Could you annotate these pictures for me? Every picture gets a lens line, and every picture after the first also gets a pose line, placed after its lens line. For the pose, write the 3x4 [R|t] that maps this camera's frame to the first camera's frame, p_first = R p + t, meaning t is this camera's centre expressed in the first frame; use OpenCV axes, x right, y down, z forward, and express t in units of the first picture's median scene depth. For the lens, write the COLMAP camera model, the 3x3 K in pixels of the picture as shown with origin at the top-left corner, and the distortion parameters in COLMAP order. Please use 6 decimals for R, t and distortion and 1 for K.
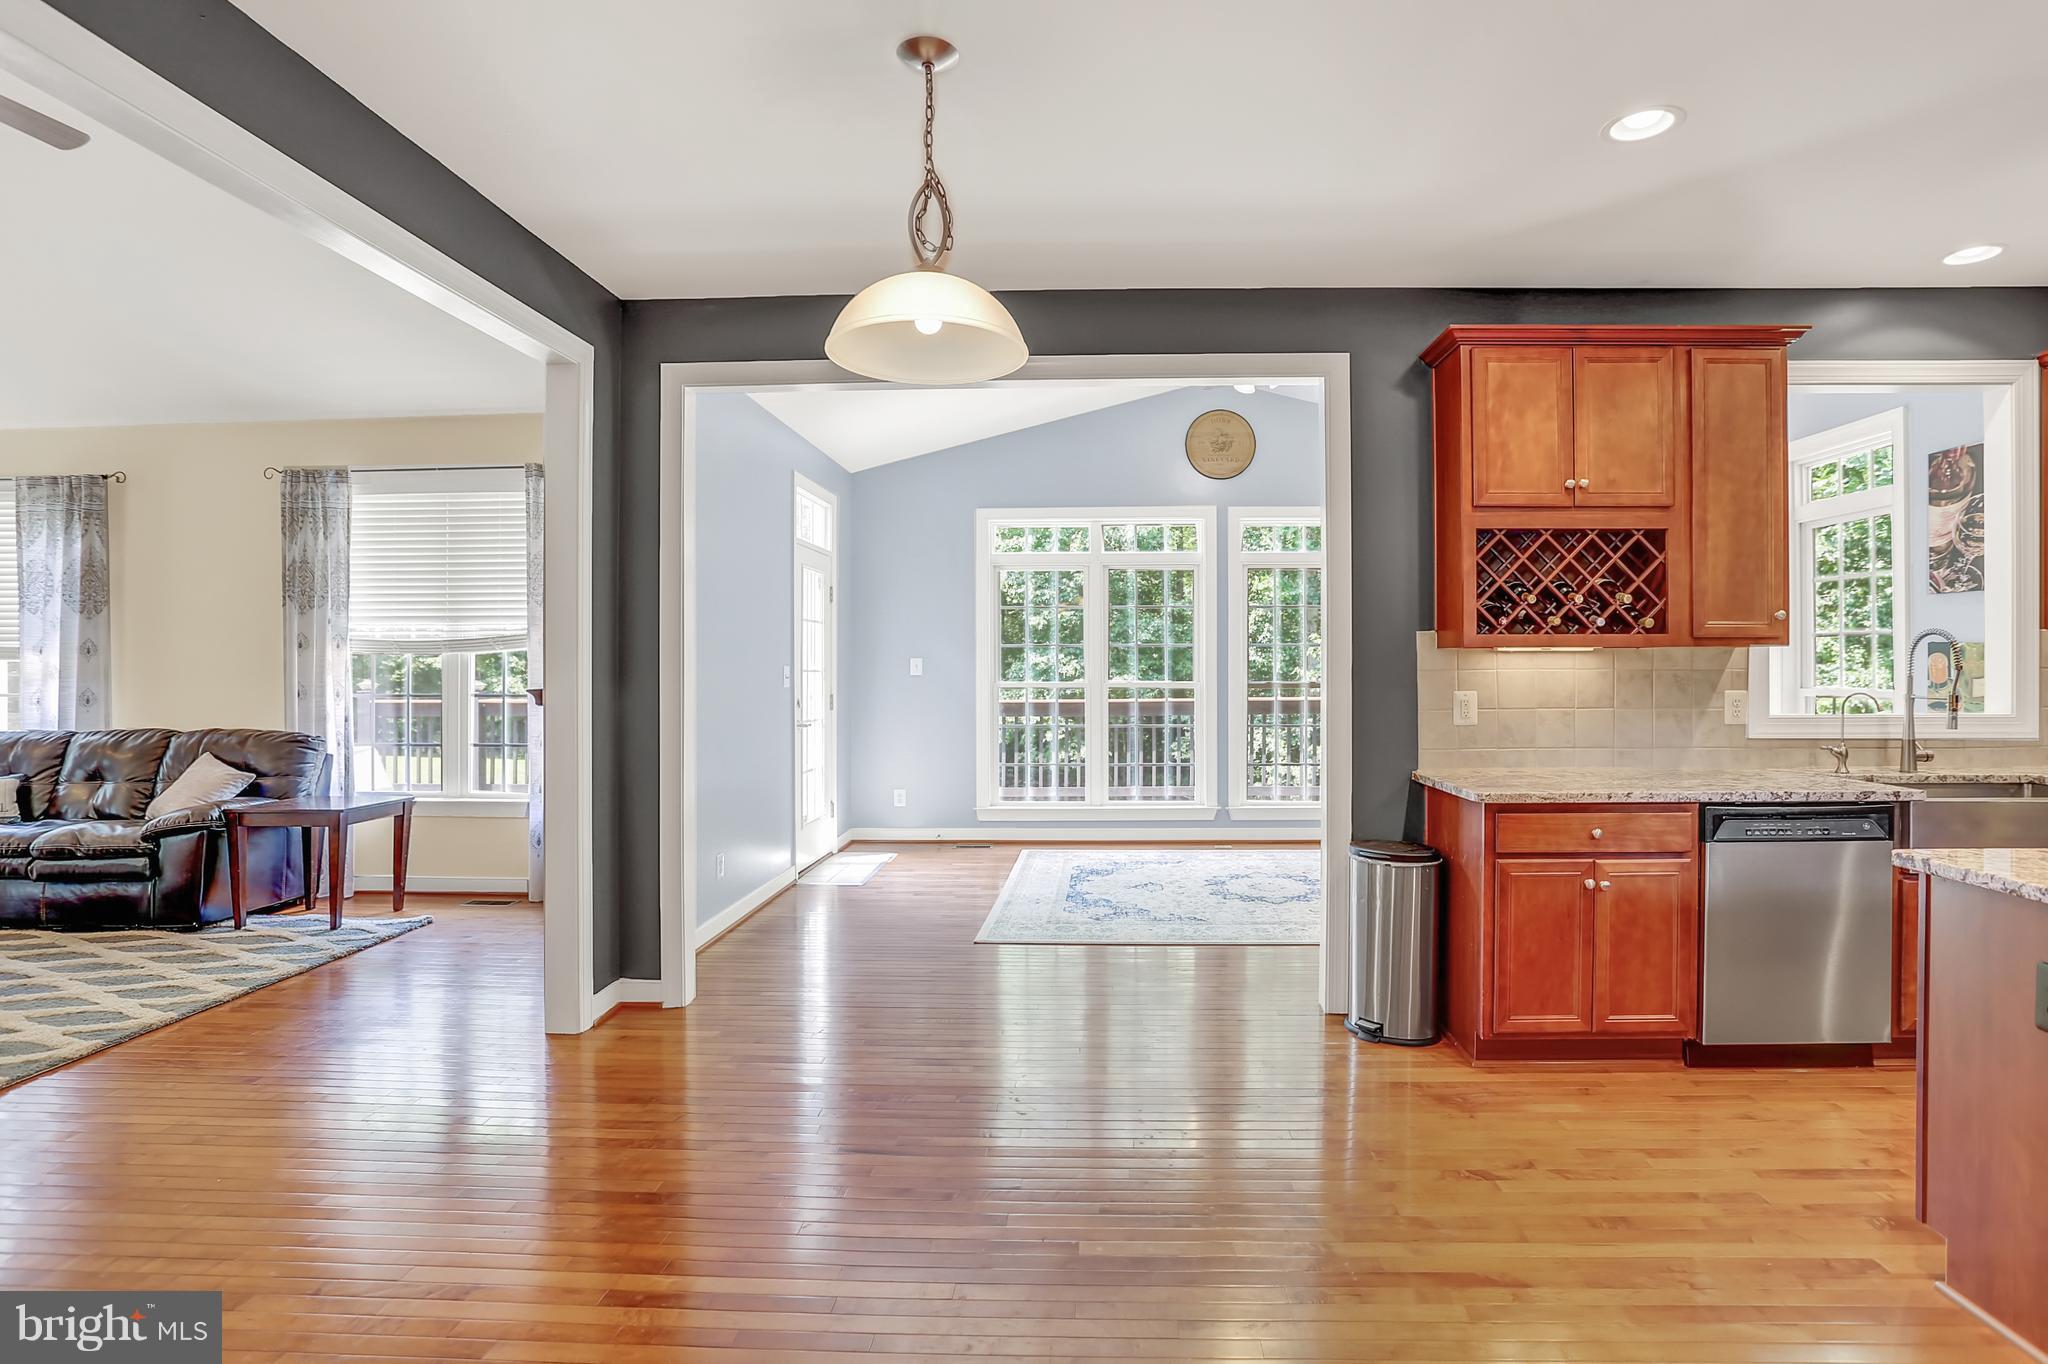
lens RADIAL K [[1008.6, 0, 1032.5], [0, 1008.6, 669.0], [0, 0, 1]] dist [-0.019351, 0.001569]
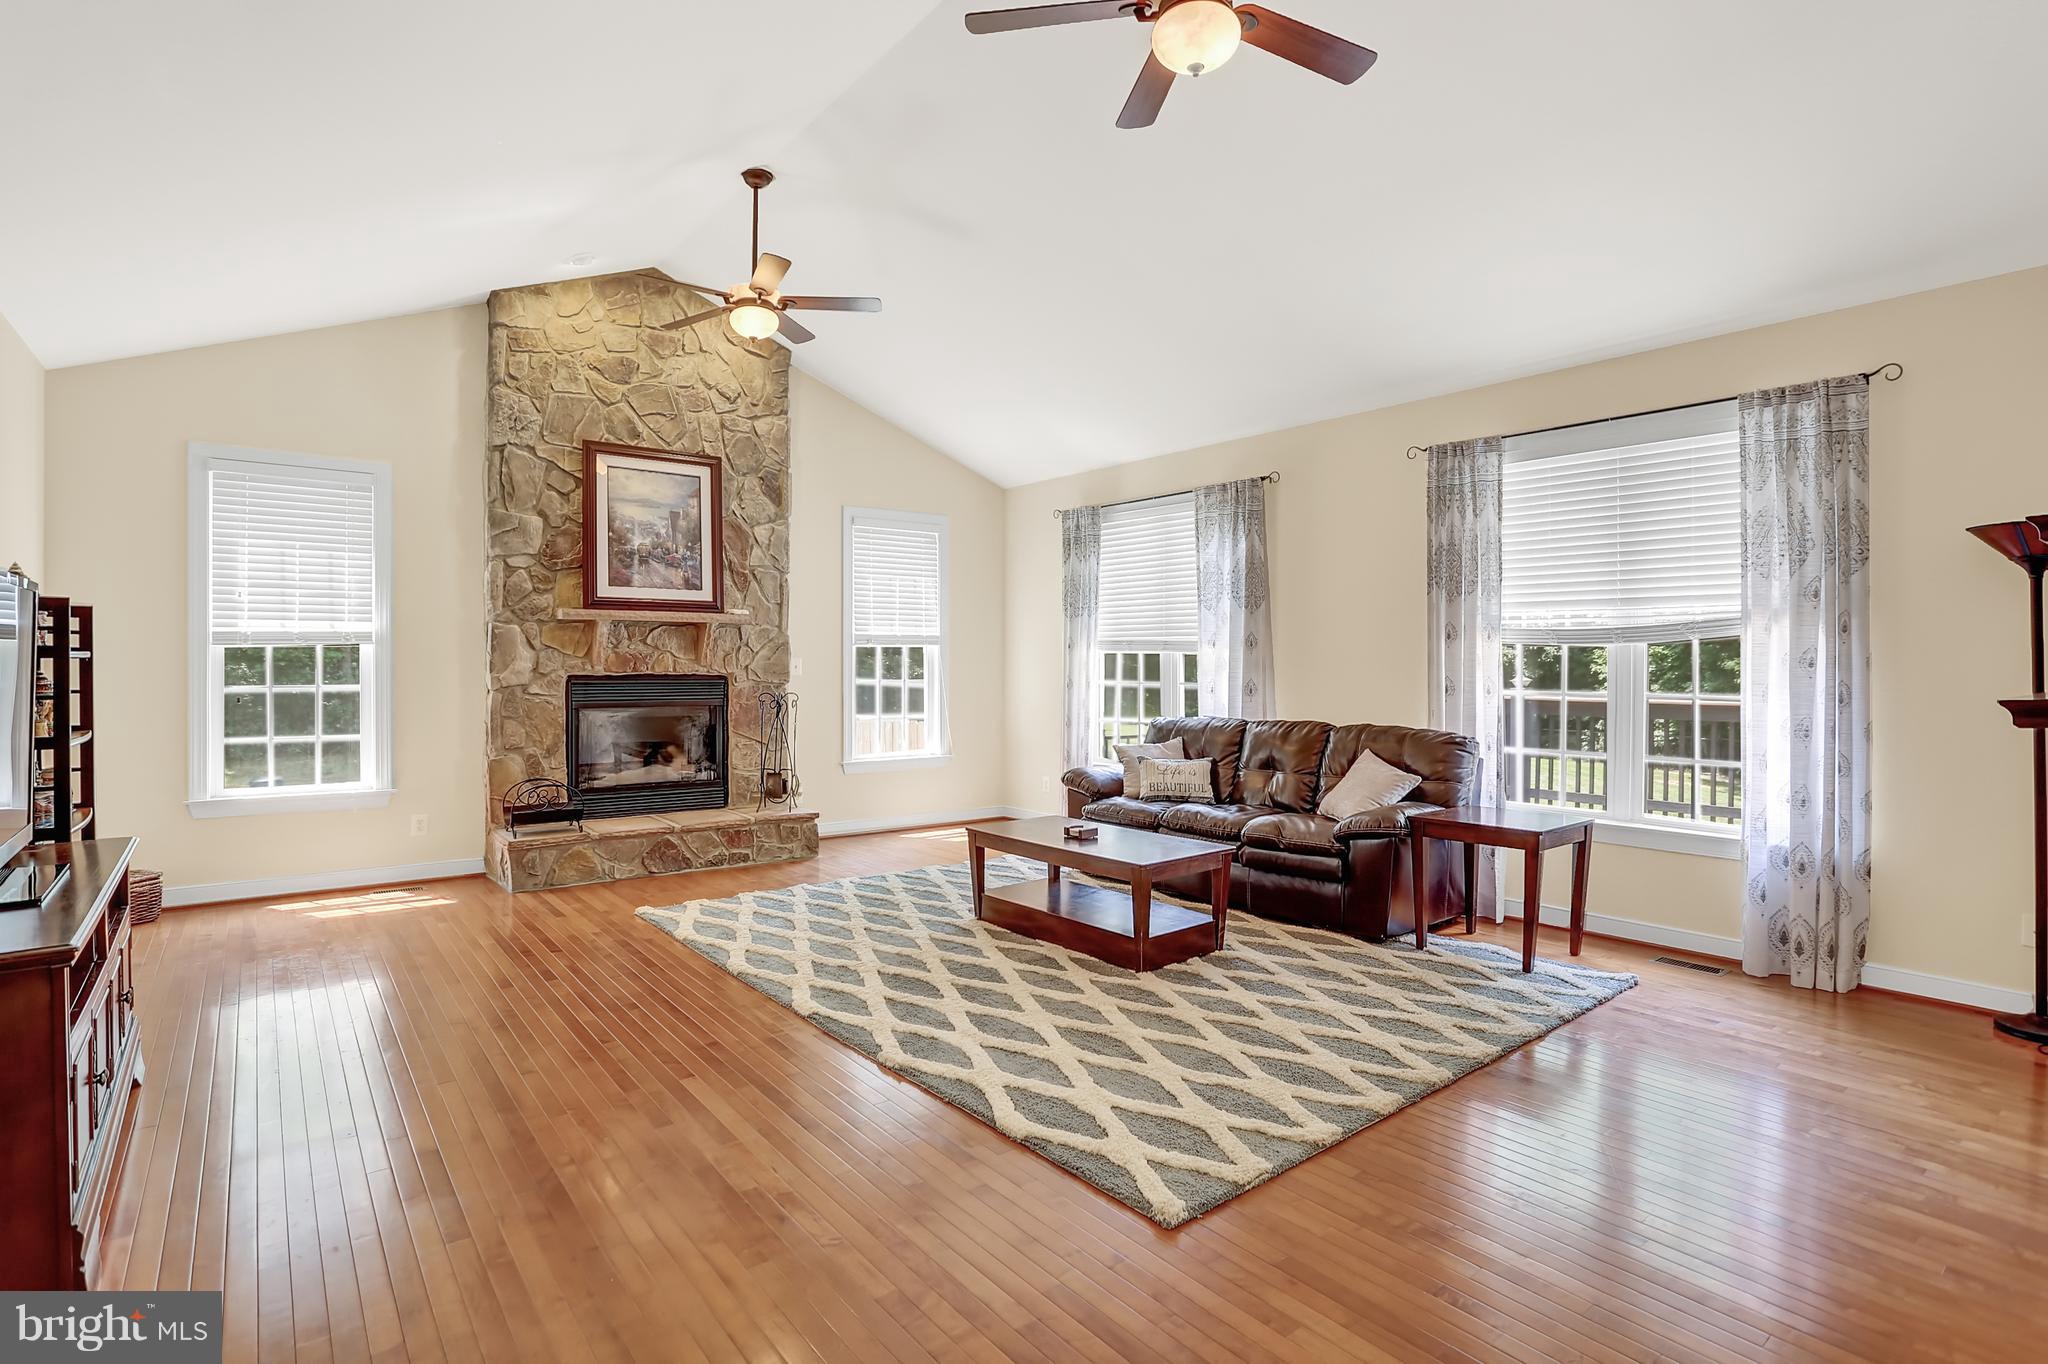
lens RADIAL K [[953.1, 0, 1012.1], [0, 953.1, 667.1], [0, 0, 1]] dist [-0.030461, 0.000384]
pose [[0.670134, 0.011039, -0.742158, -0.376031], [-0.006412, 0.999938, 0.009084, -0.001281], [0.742212, -0.001329, 0.670163, 0.133111]]
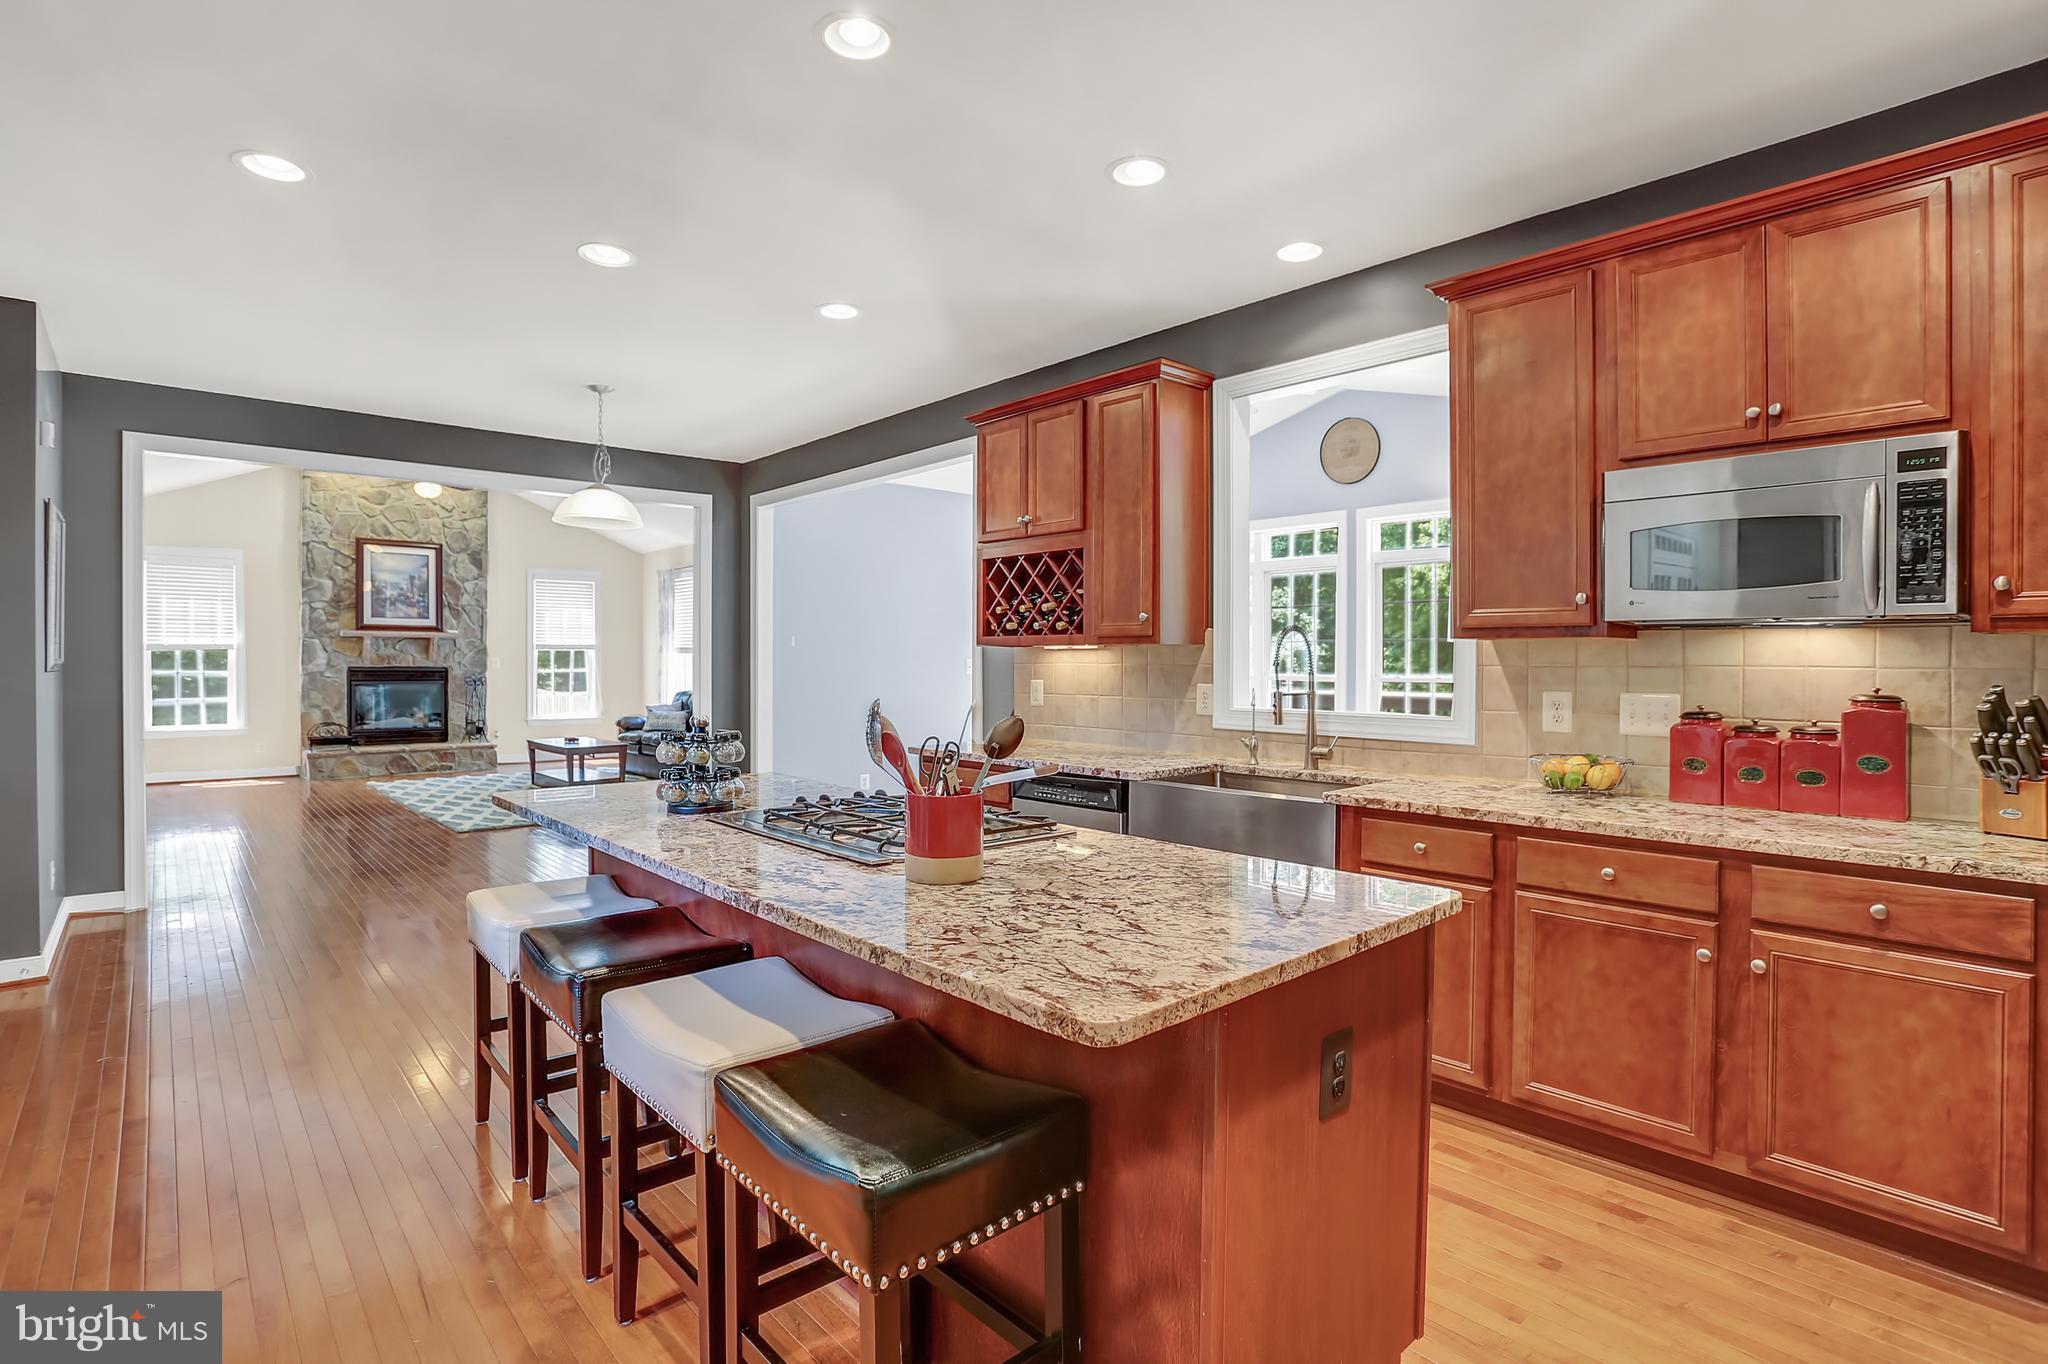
lens RADIAL K [[953.1, 0, 1029.9], [0, 953.1, 666.3], [0, 0, 1]] dist [-0.030461, 0.000384]
pose [[0.714511, 0.009930, -0.699554, 0.903984], [-0.006097, 0.999950, 0.007967, -0.003852], [0.699598, -0.001428, 0.714535, 0.077559]]
